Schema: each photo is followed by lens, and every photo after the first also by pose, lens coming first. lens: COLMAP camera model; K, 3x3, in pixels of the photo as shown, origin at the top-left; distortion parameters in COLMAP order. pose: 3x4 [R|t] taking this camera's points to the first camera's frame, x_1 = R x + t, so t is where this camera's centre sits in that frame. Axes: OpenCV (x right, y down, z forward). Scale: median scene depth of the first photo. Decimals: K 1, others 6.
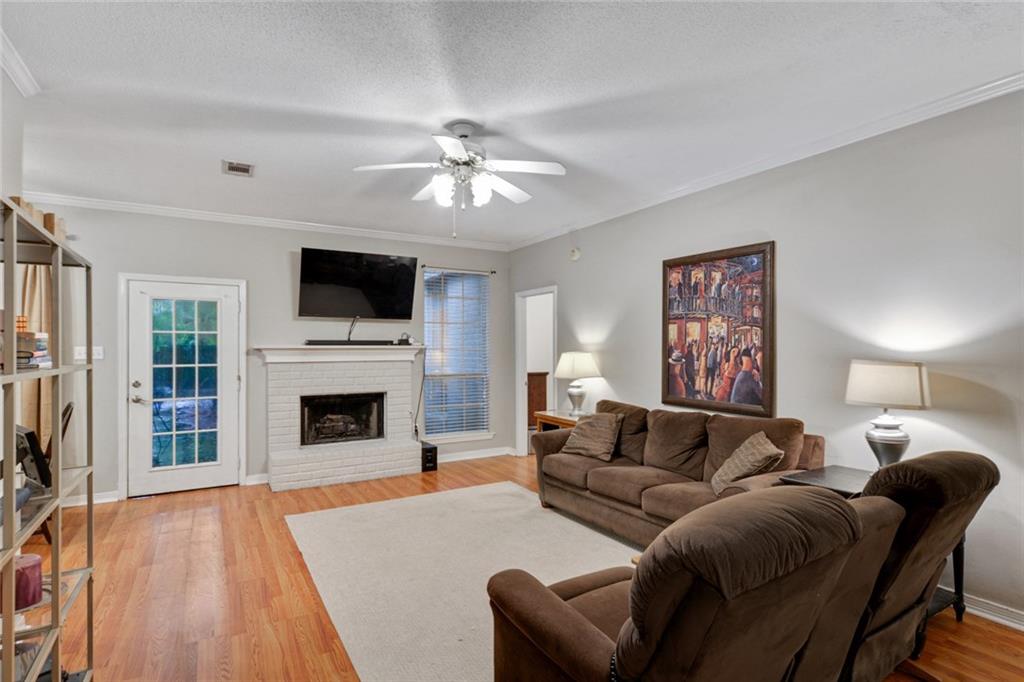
lens RADIAL K [[519.3, 0, 513.2], [0, 519.3, 352.5], [0, 0, 1]] dist [-0.000501, -0.000054]
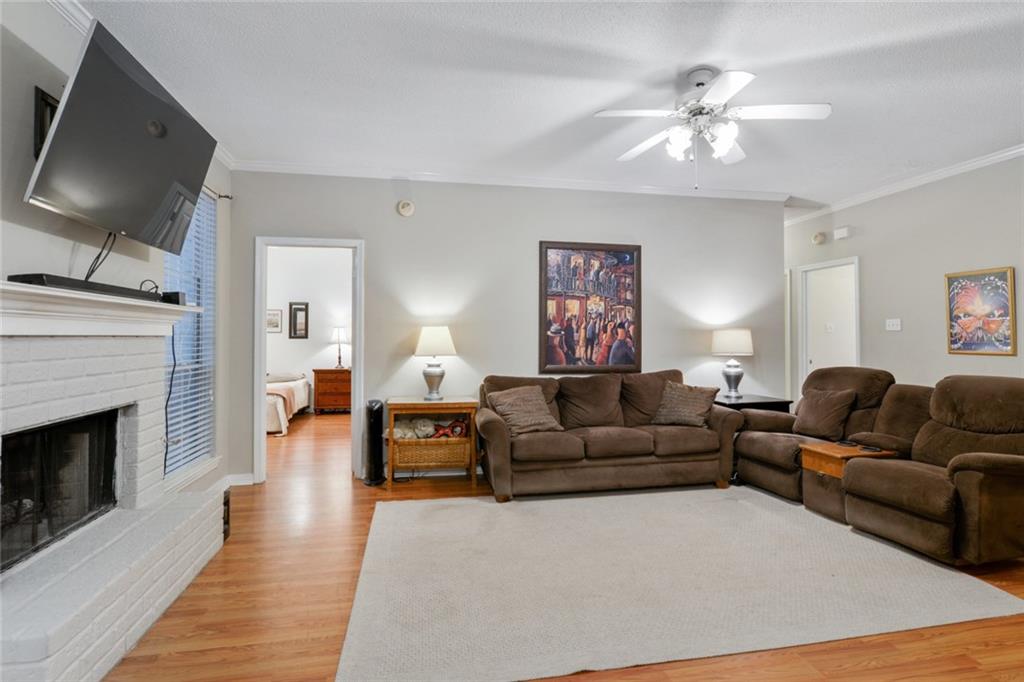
lens RADIAL K [[515.7, 0, 515.5], [0, 515.7, 338.1], [0, 0, 1]] dist [0.000319, 0.000059]
pose [[0.330624, 0.000276, 0.943763, -0.817745], [0.007969, 0.999963, -0.003084, 0.031538], [-0.943729, 0.008541, 0.330610, 0.767375]]
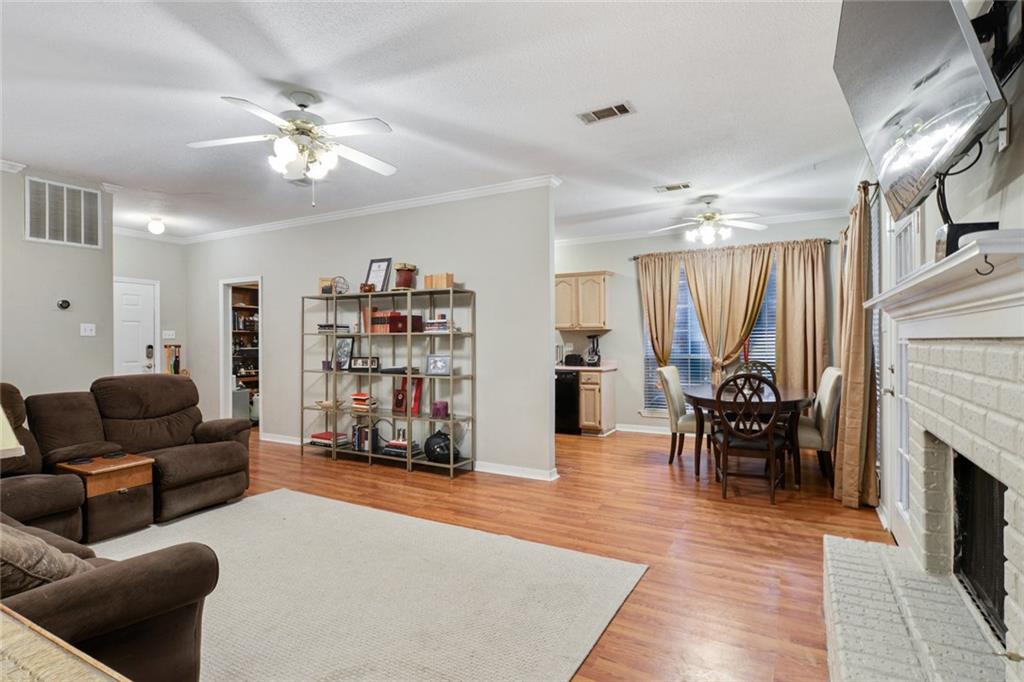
lens RADIAL K [[515.7, 0, 515.5], [0, 515.7, 338.1], [0, 0, 1]] dist [0.000319, 0.000059]
pose [[-0.862752, 0.002346, -0.505622, 0.041892], [0.000195, 0.999991, 0.004307, 0.021516], [0.505627, 0.003617, -0.862745, 1.564203]]
